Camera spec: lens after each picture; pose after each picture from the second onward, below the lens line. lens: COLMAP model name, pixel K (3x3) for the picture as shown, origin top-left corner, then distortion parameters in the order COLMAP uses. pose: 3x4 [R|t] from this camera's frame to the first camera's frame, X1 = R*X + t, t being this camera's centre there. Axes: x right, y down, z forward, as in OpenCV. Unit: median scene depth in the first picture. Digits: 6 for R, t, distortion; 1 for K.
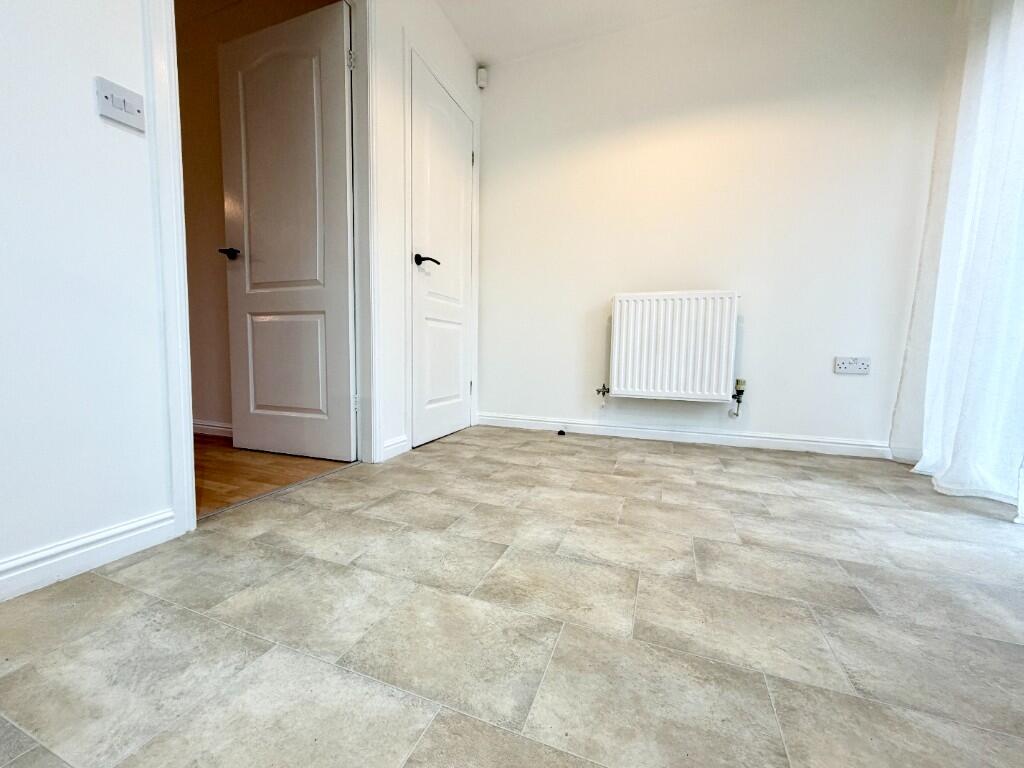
lens RADIAL K [[407.9, 0, 508.0], [0, 407.9, 384.9], [0, 0, 1]] dist [0.001592, -0.000287]
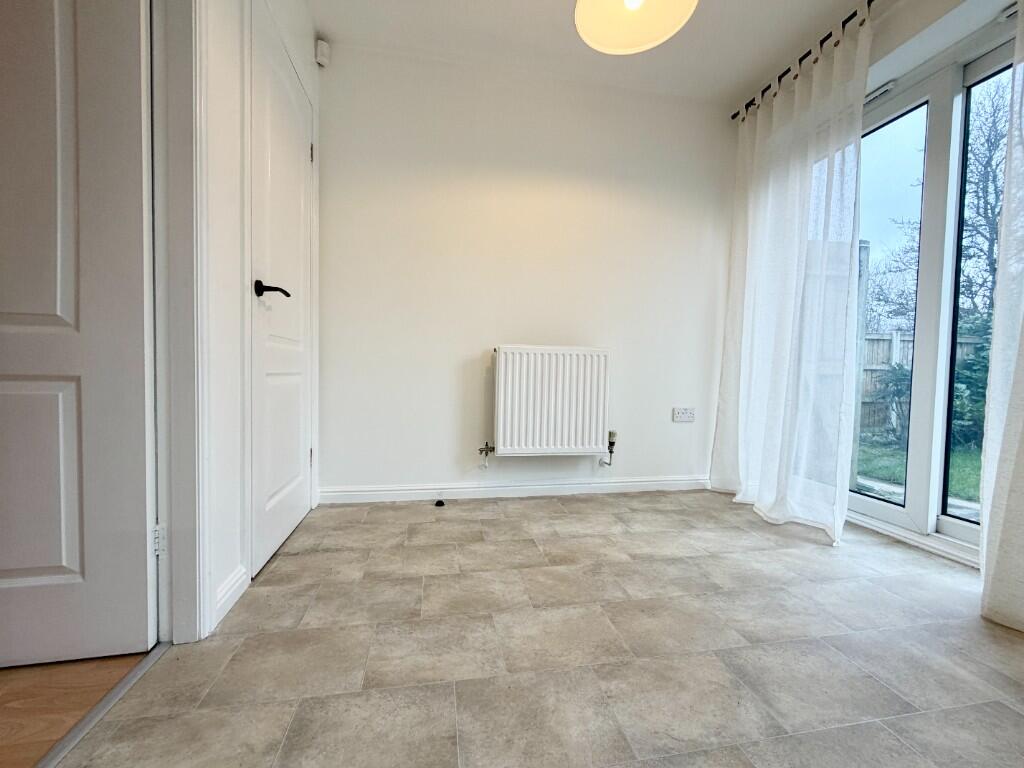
lens RADIAL K [[407.9, 0, 508.0], [0, 407.9, 384.9], [0, 0, 1]] dist [0.001592, -0.000287]
pose [[0.851705, -0.017145, 0.523740, -0.254681], [0.035863, 0.999028, -0.025617, -0.136911], [-0.522792, 0.040601, 0.851493, 0.269880]]
